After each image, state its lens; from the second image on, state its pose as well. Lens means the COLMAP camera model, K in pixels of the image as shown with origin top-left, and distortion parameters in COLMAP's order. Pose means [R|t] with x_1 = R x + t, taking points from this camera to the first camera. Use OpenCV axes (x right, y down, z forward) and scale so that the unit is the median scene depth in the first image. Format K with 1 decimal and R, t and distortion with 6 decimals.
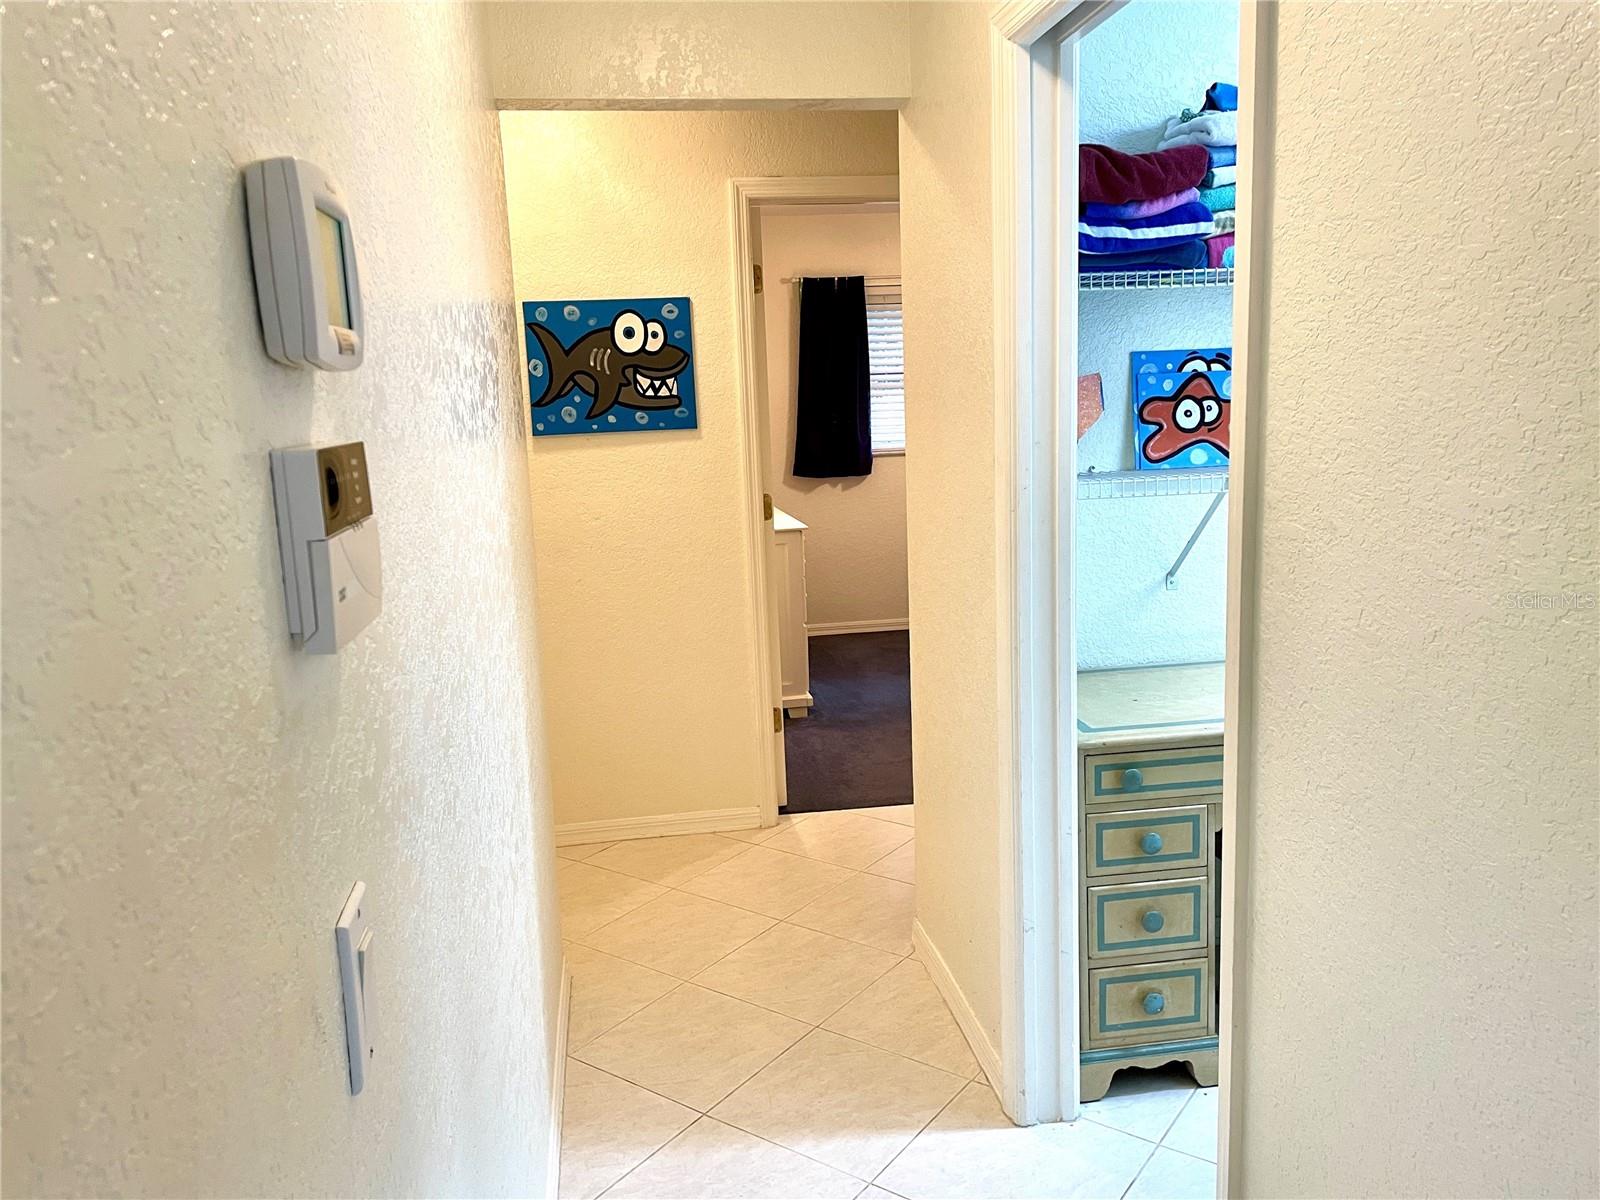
lens RADIAL K [[1211.6, 0, 798.9], [0, 1211.6, 599.1], [0, 0, 1]] dist [0.048639, 0.001232]
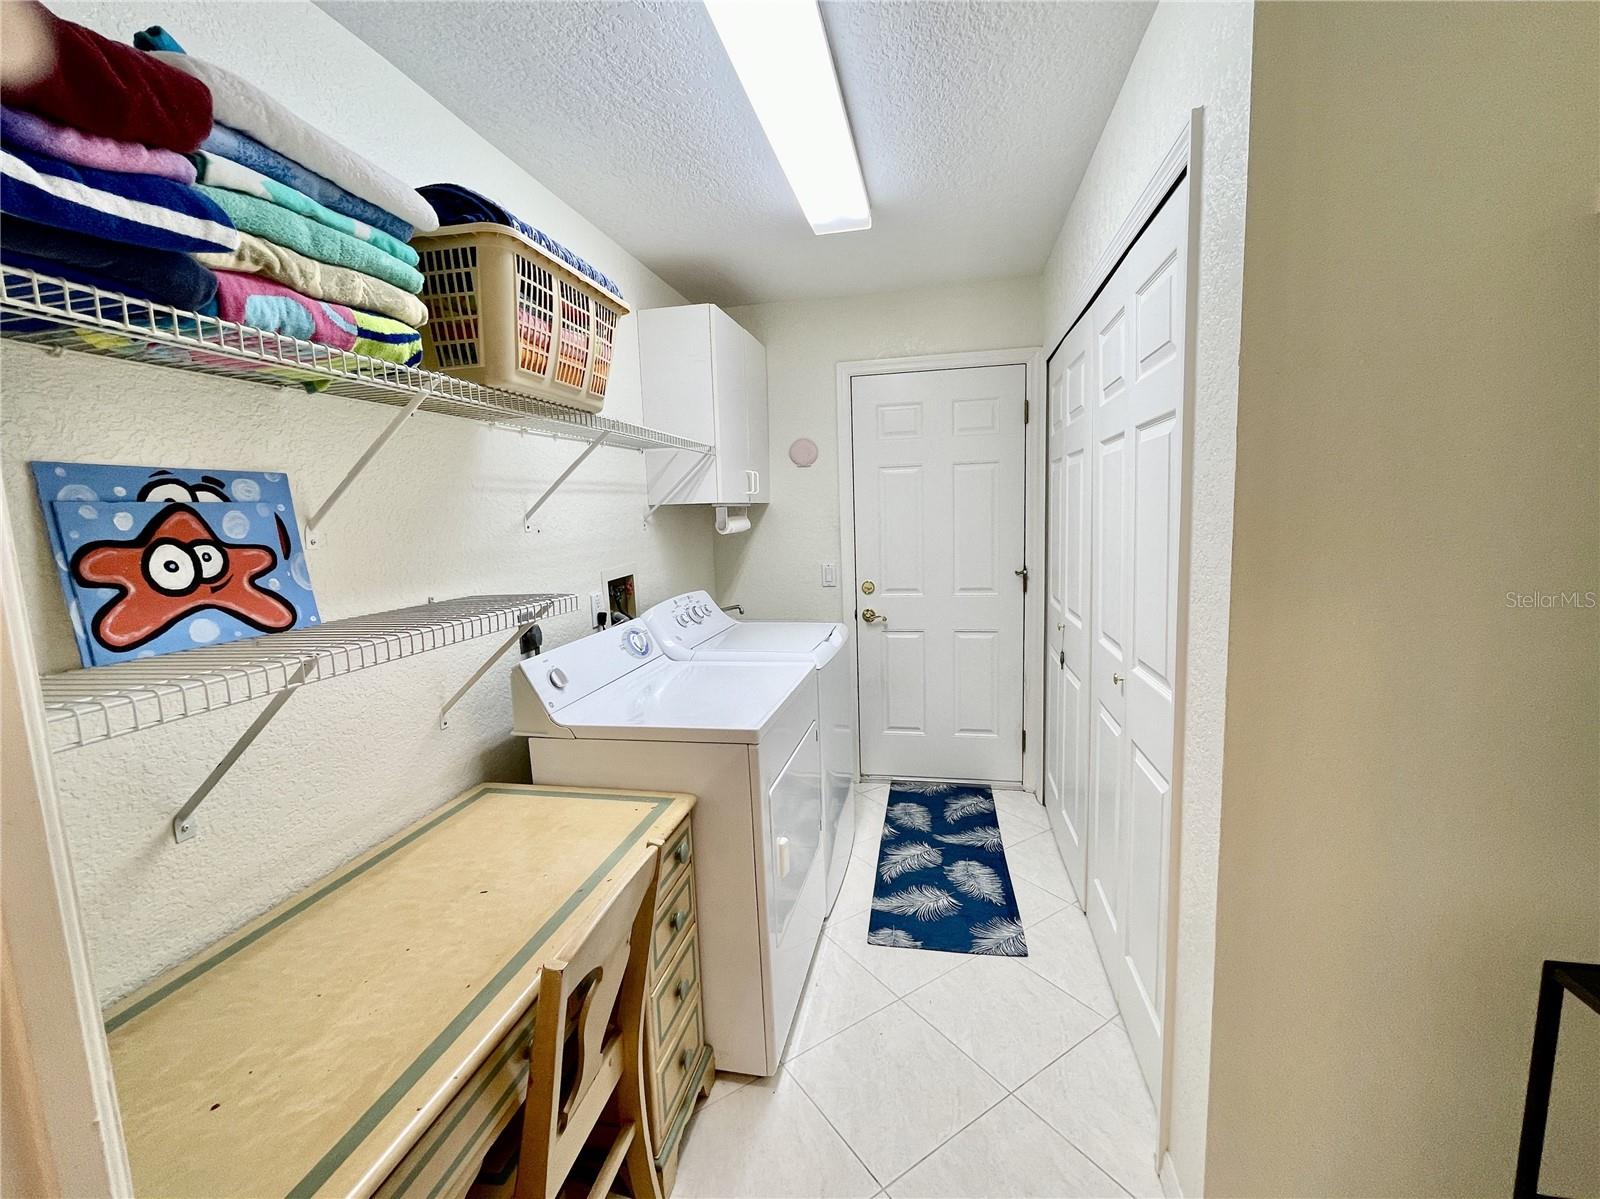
lens RADIAL K [[682.1, 0, 796.7], [0, 682.1, 597.5], [0, 0, 1]] dist [0.002406, -0.000324]
pose [[0.355268, -0.094070, 0.930019, 0.102378], [0.178205, 0.983492, 0.031404, -0.089579], [-0.917621, 0.154577, 0.366167, 0.574016]]
